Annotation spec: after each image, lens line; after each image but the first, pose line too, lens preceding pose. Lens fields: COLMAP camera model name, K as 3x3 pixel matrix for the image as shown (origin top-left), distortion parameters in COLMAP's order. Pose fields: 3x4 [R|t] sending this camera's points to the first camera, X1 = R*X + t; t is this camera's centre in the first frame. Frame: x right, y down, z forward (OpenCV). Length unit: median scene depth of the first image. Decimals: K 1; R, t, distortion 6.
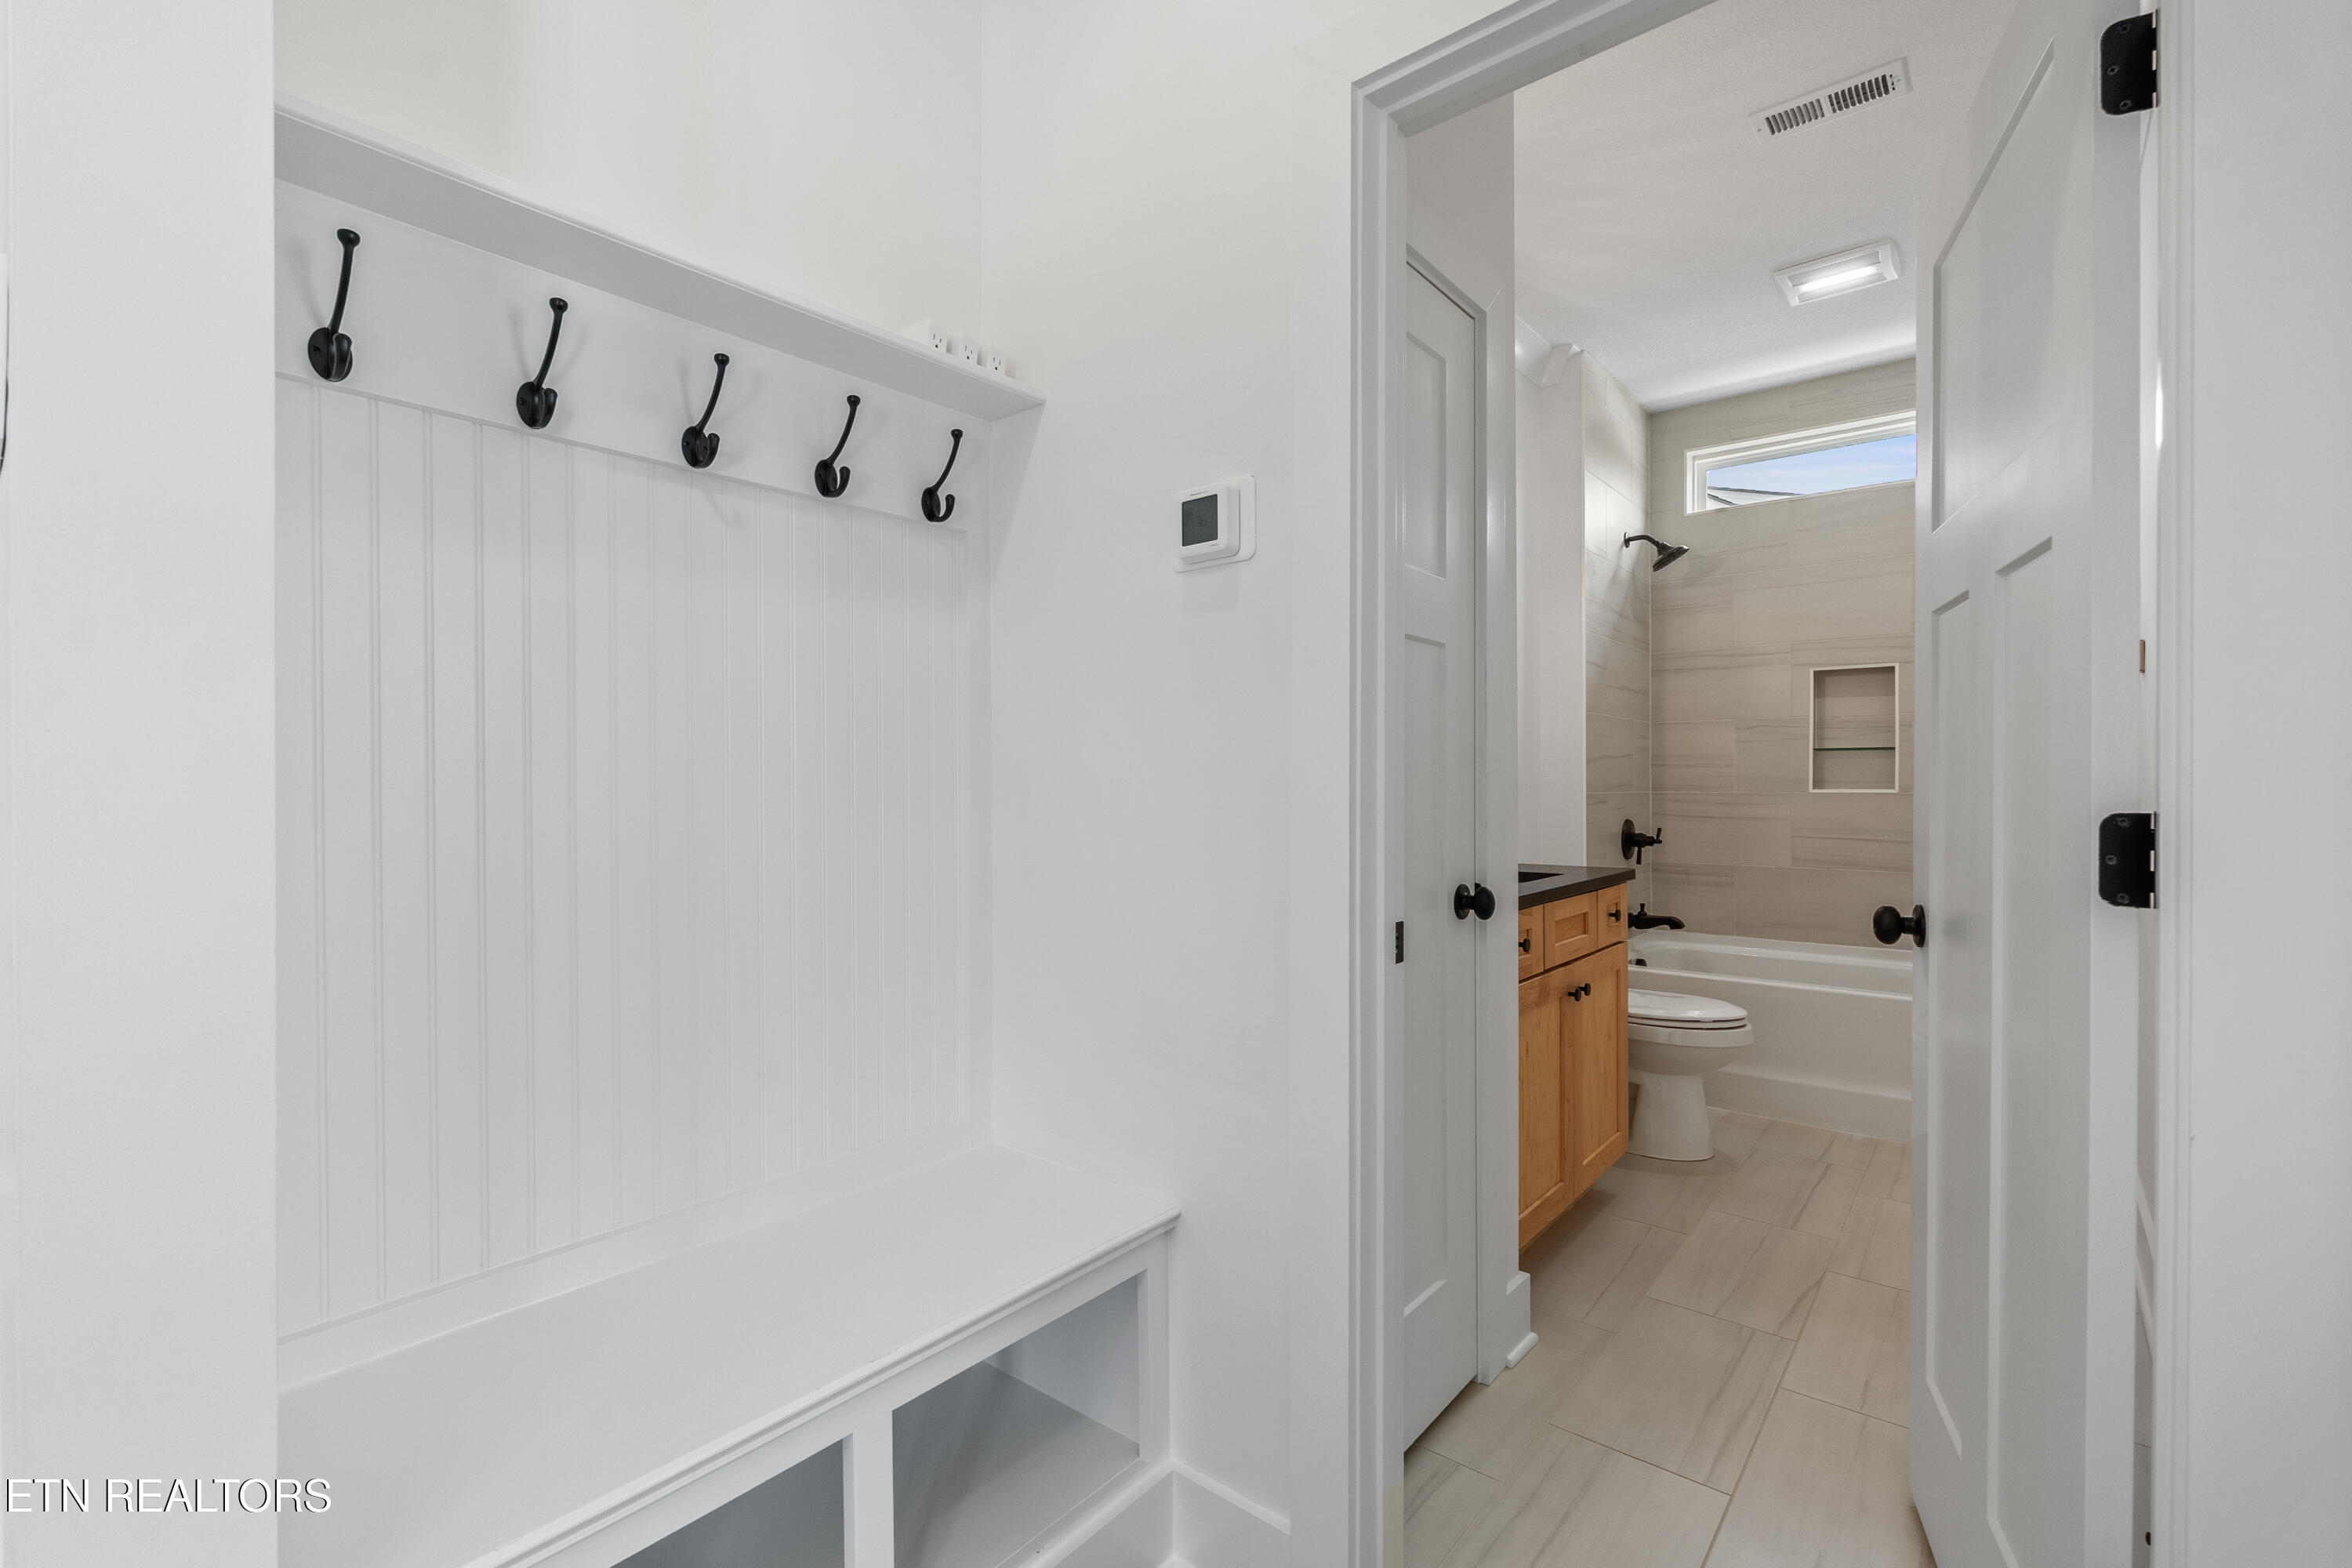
lens RADIAL K [[1037.7, 0, 1179.5], [0, 1037.7, 782.7], [0, 0, 1]] dist [-0.003206, -0.000567]
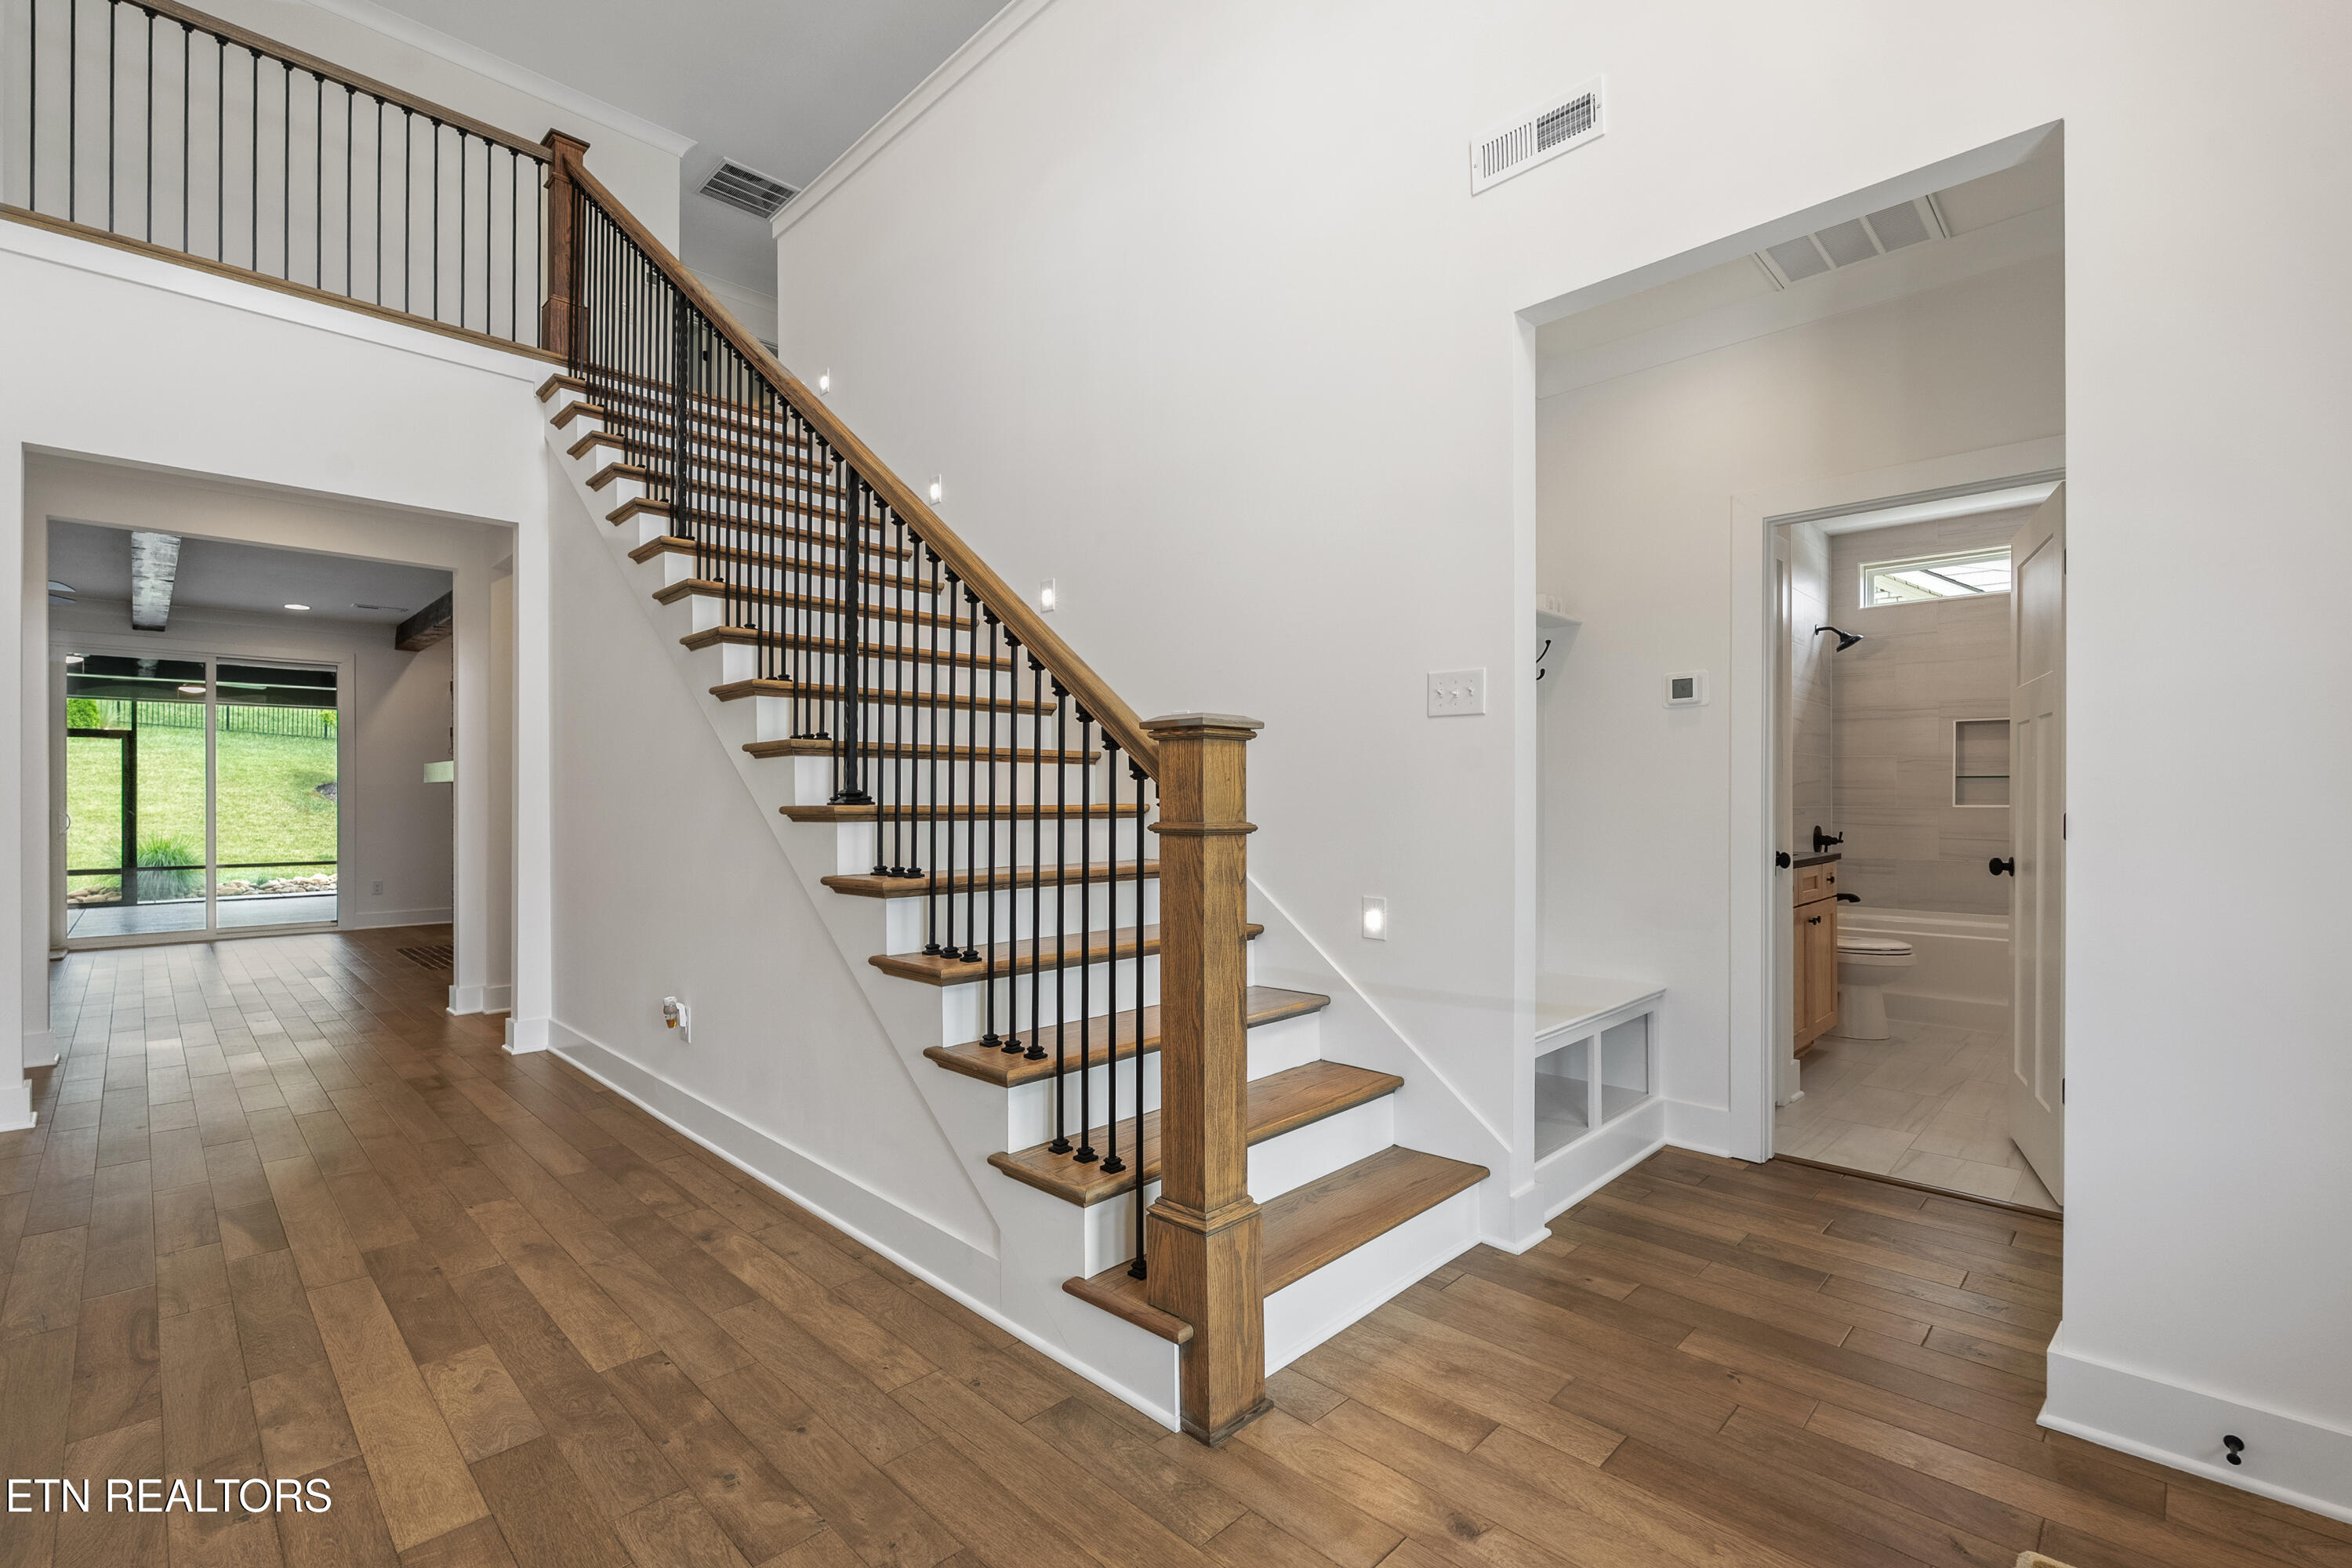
lens RADIAL K [[1037.7, 0, 1172.2], [0, 1037.7, 798.3], [0, 0, 1]] dist [-0.003206, -0.000567]
pose [[0.995512, 0.002953, -0.094588, -0.322223], [-0.002934, 0.999996, 0.000337, -0.000262], [0.094589, -0.000058, 0.995516, -0.513534]]
